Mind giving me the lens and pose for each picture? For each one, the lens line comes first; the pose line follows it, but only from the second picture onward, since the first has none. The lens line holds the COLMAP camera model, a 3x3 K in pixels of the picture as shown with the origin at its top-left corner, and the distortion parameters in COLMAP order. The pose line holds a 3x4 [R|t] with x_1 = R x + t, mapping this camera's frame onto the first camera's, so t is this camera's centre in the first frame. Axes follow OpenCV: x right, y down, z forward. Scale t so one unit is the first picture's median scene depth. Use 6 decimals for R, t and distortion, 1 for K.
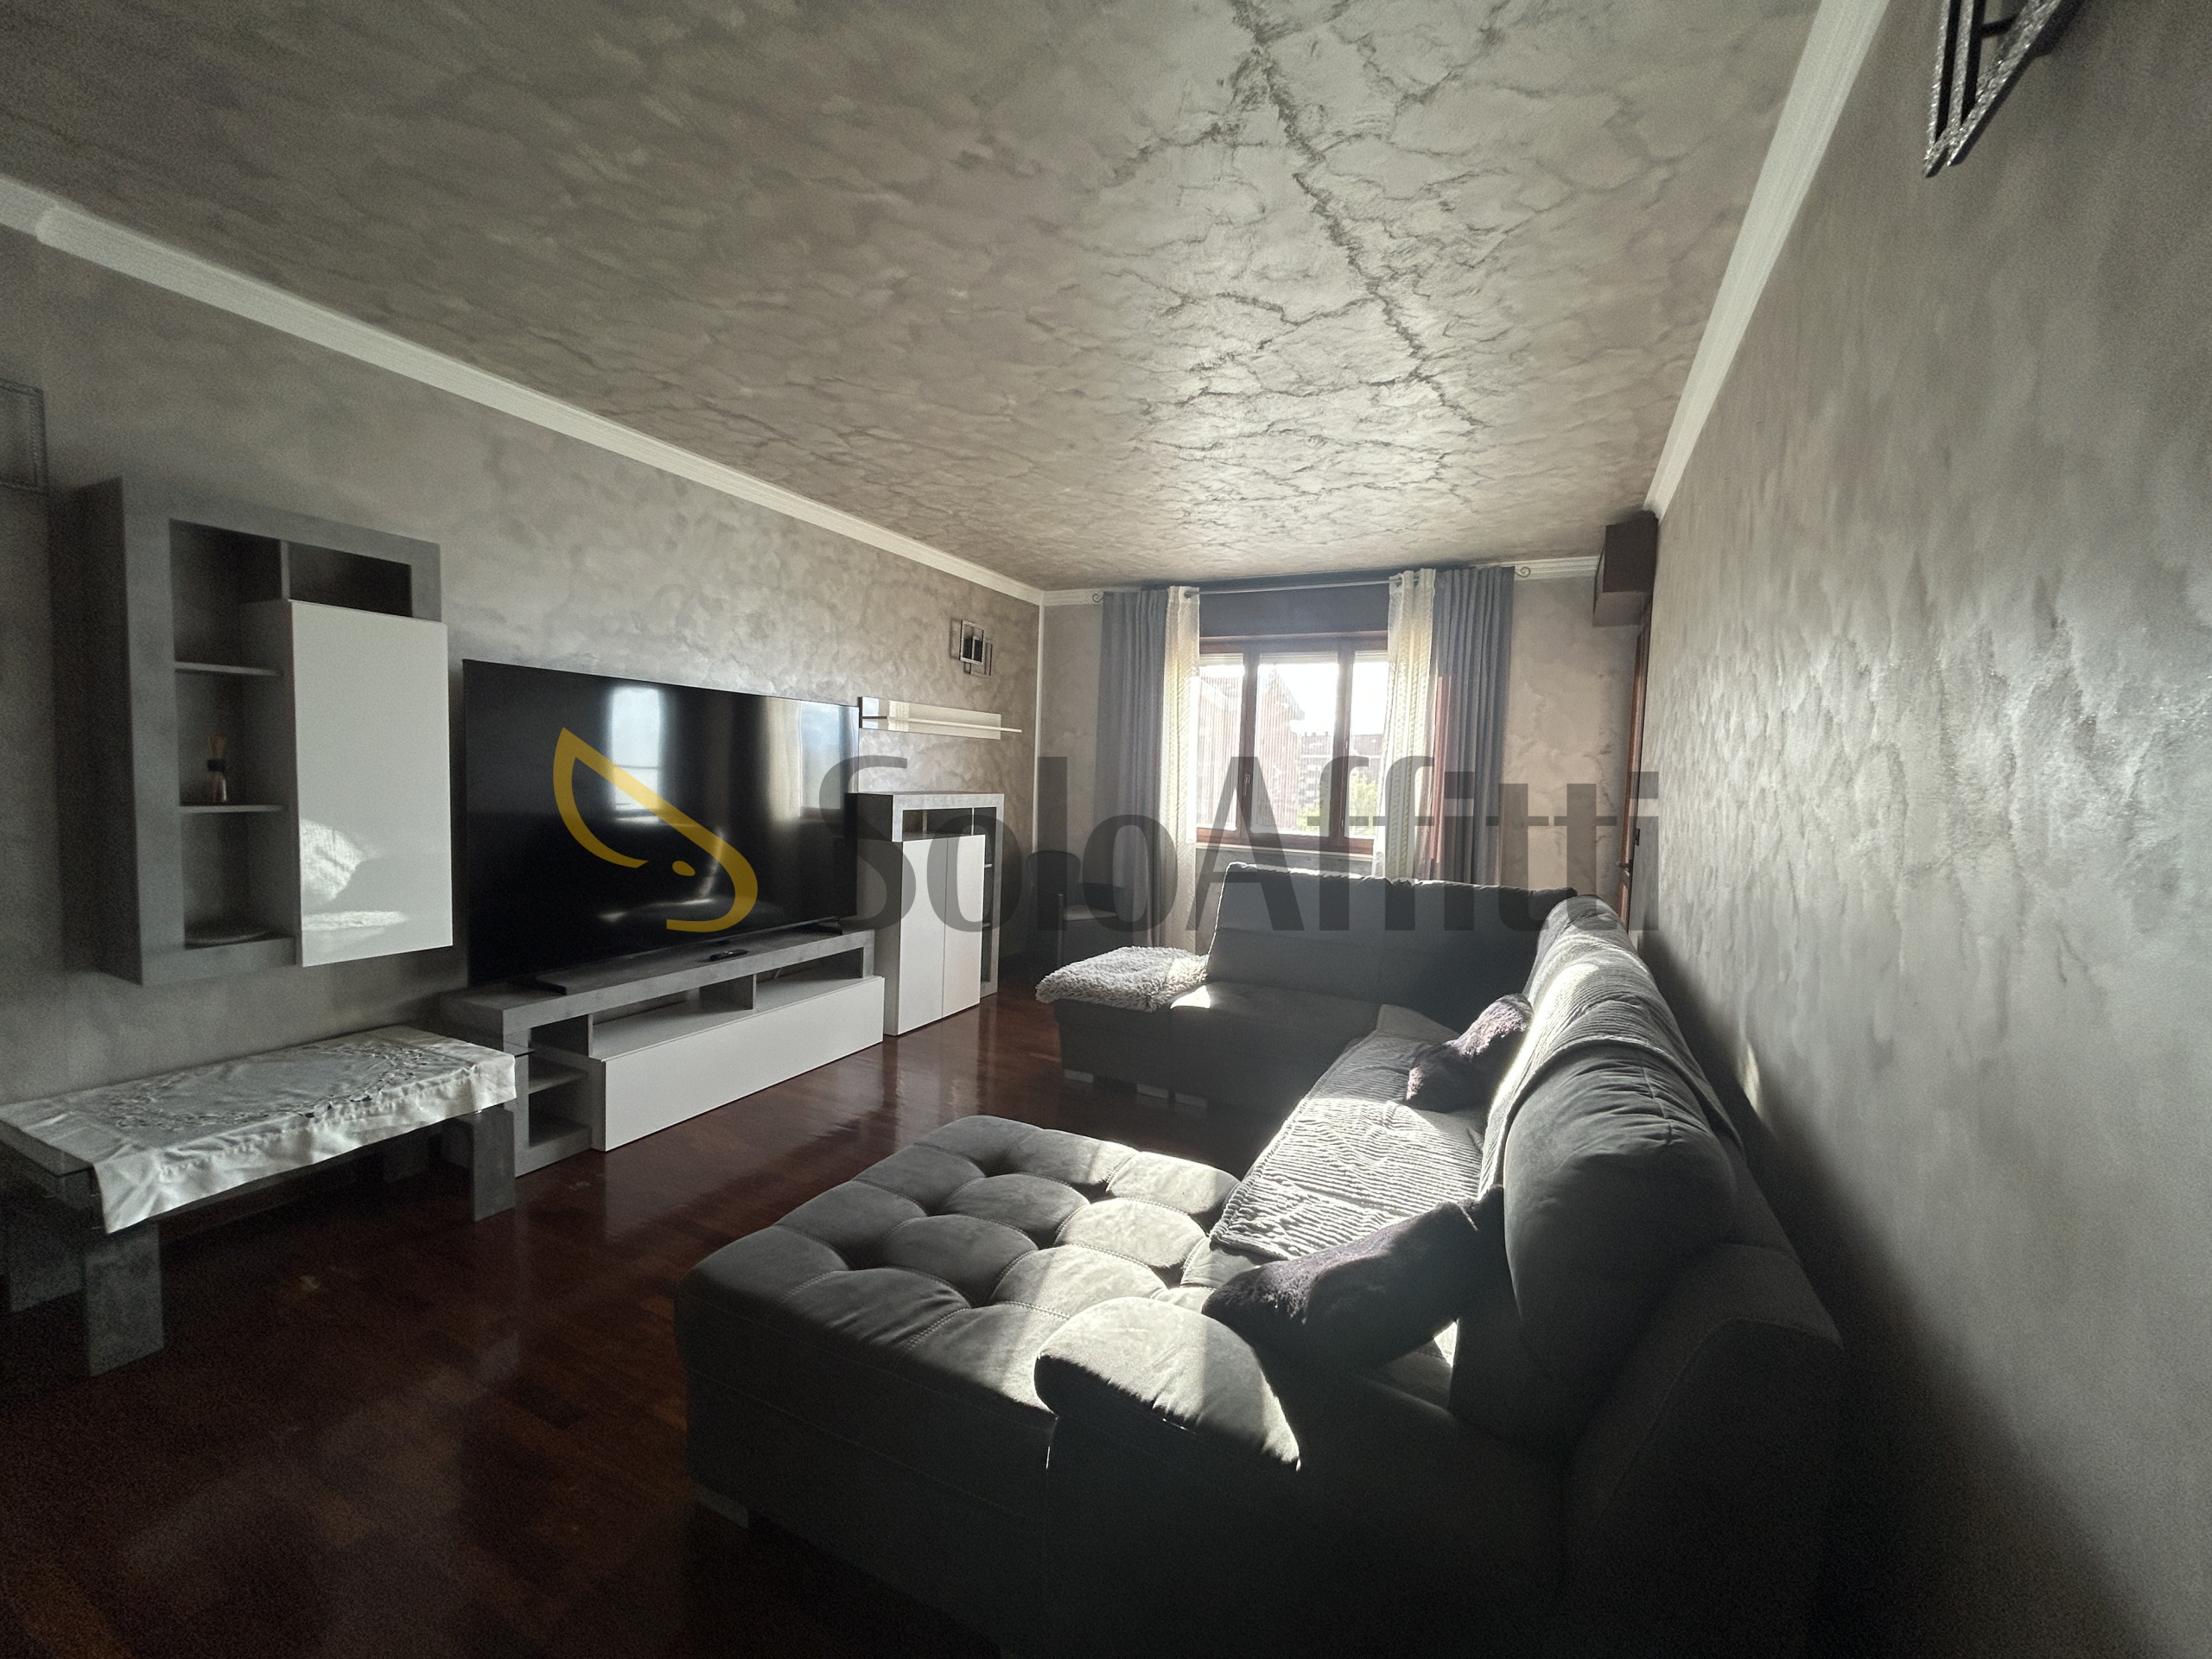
lens RADIAL K [[891.6, 0, 1109.7], [0, 891.6, 835.9], [0, 0, 1]] dist [0.002351, 0.000328]
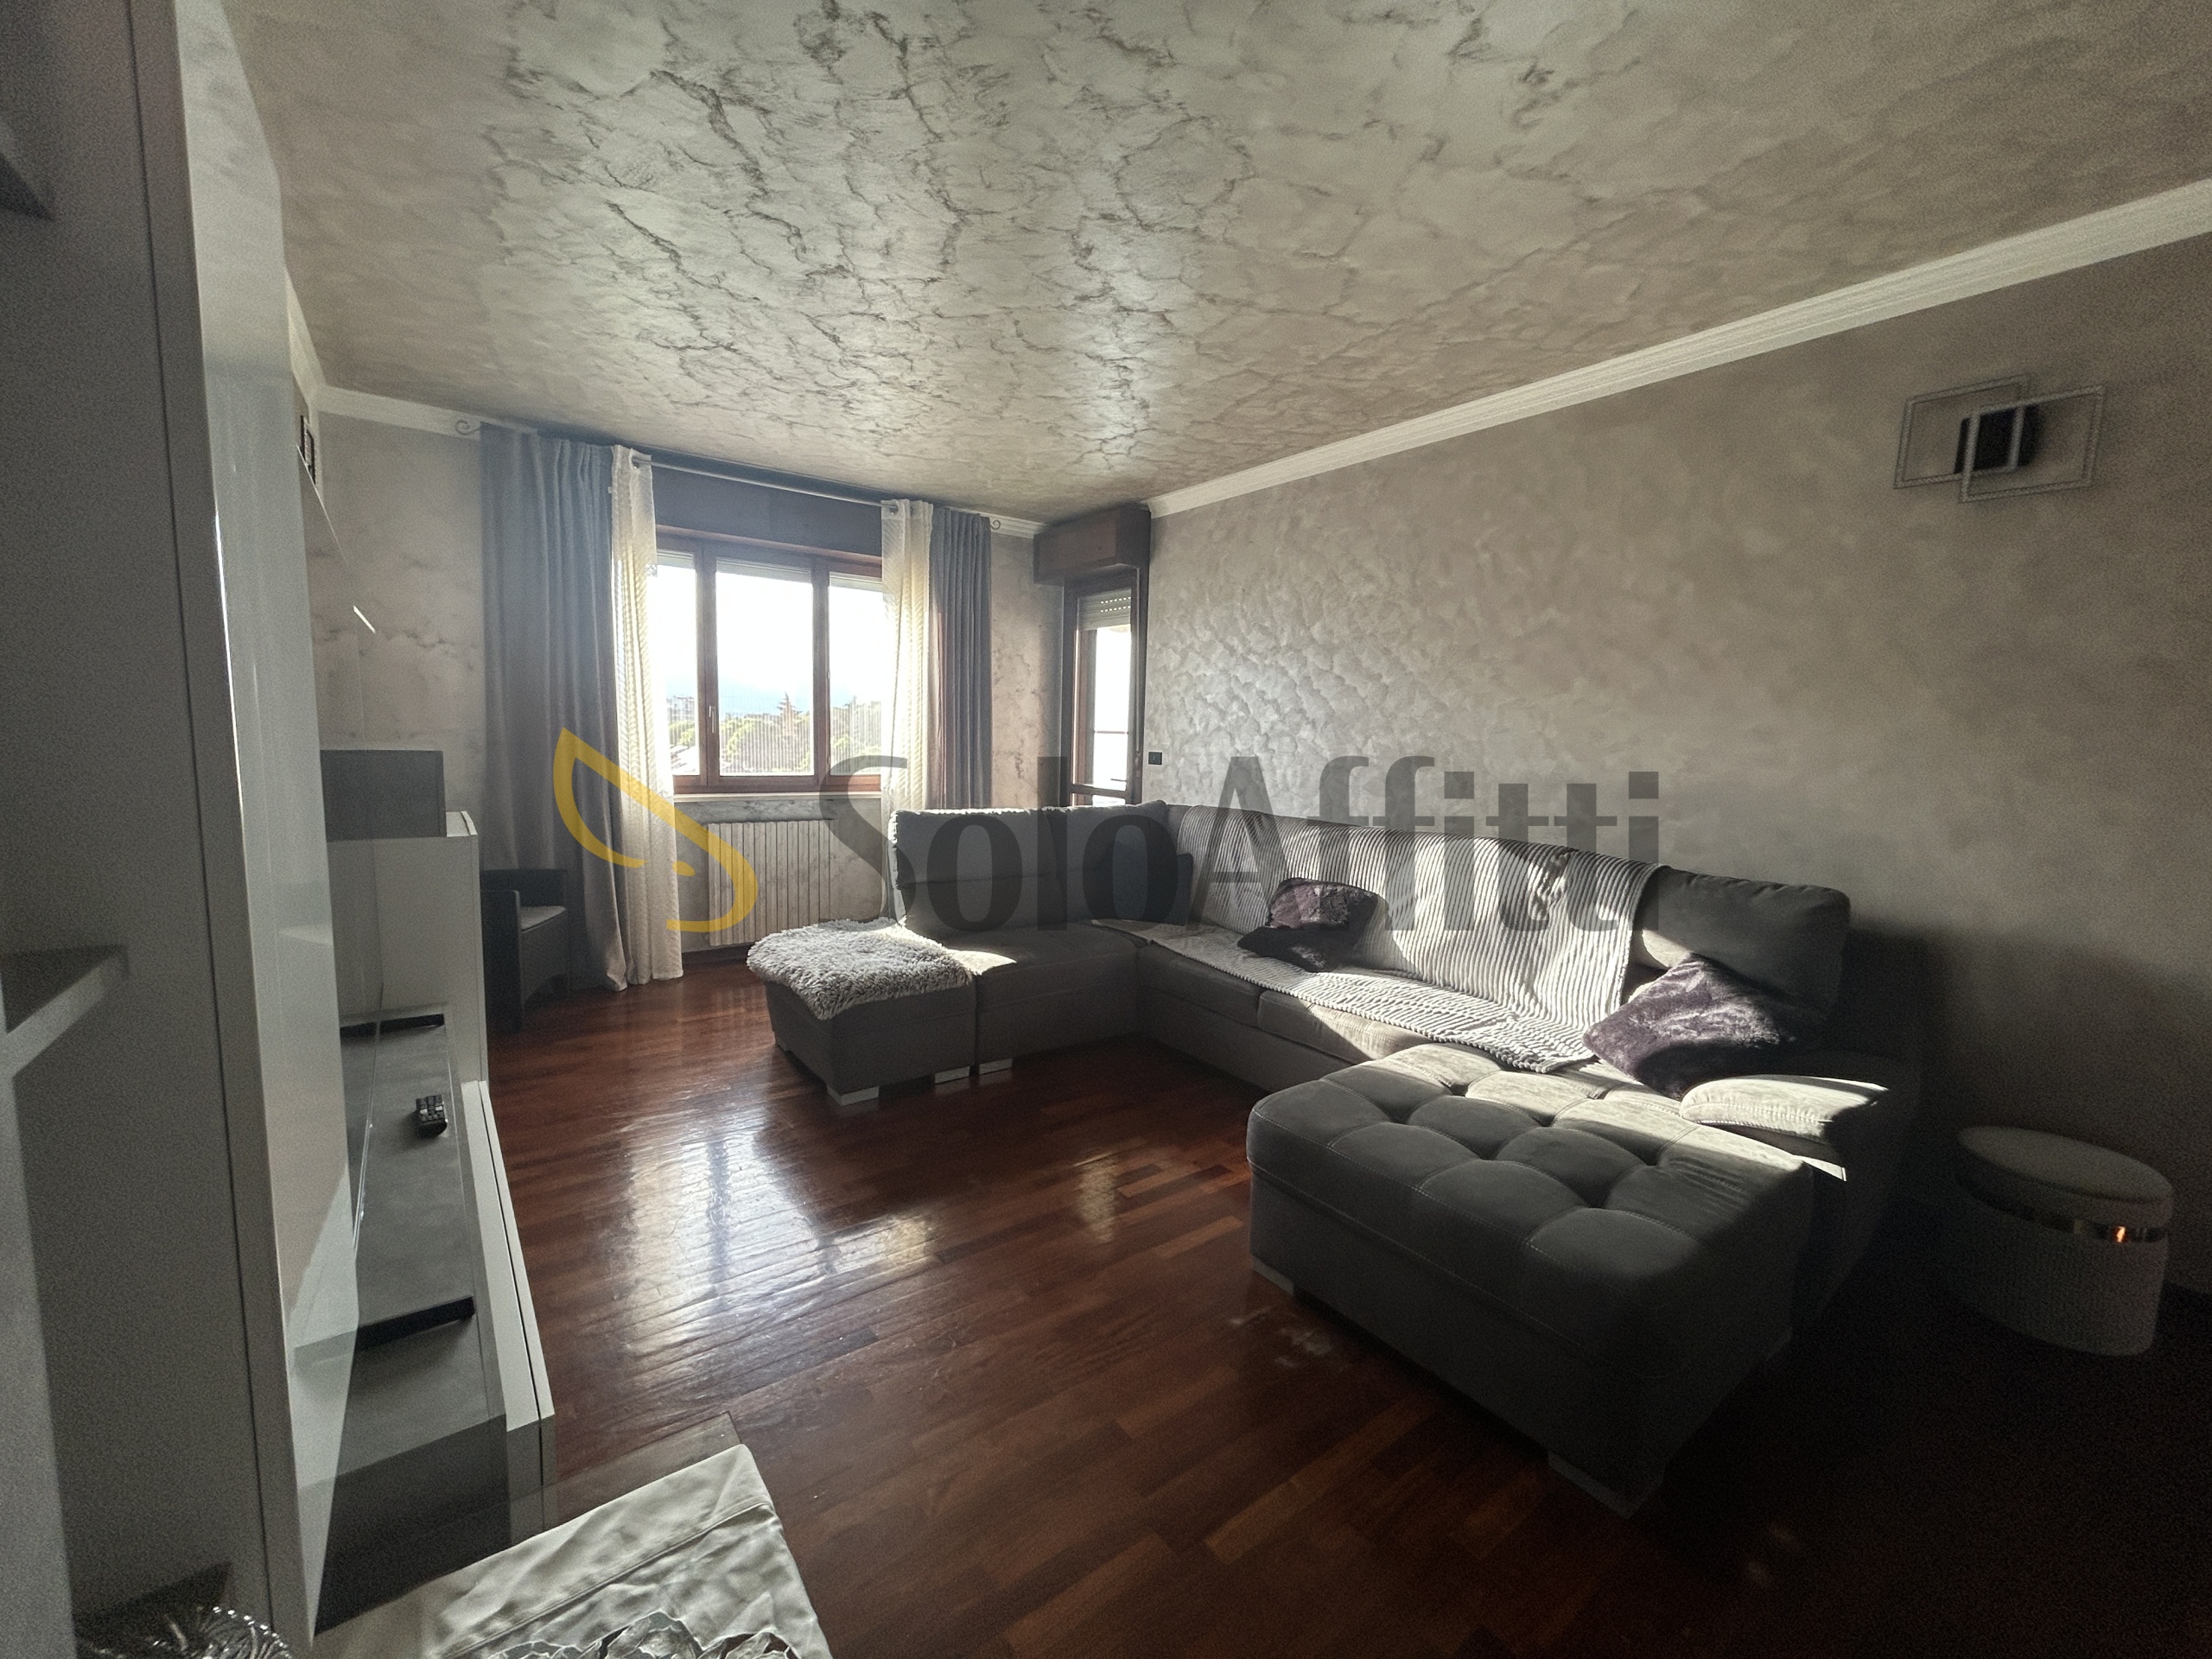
lens RADIAL K [[891.6, 0, 1097.5], [0, 891.6, 833.2], [0, 0, 1]] dist [0.002351, 0.000328]
pose [[0.458475, -0.125610, 0.879786, -0.602325], [0.052765, 0.992062, 0.114143, -0.041524], [-0.887140, -0.005909, 0.461463, 0.446565]]
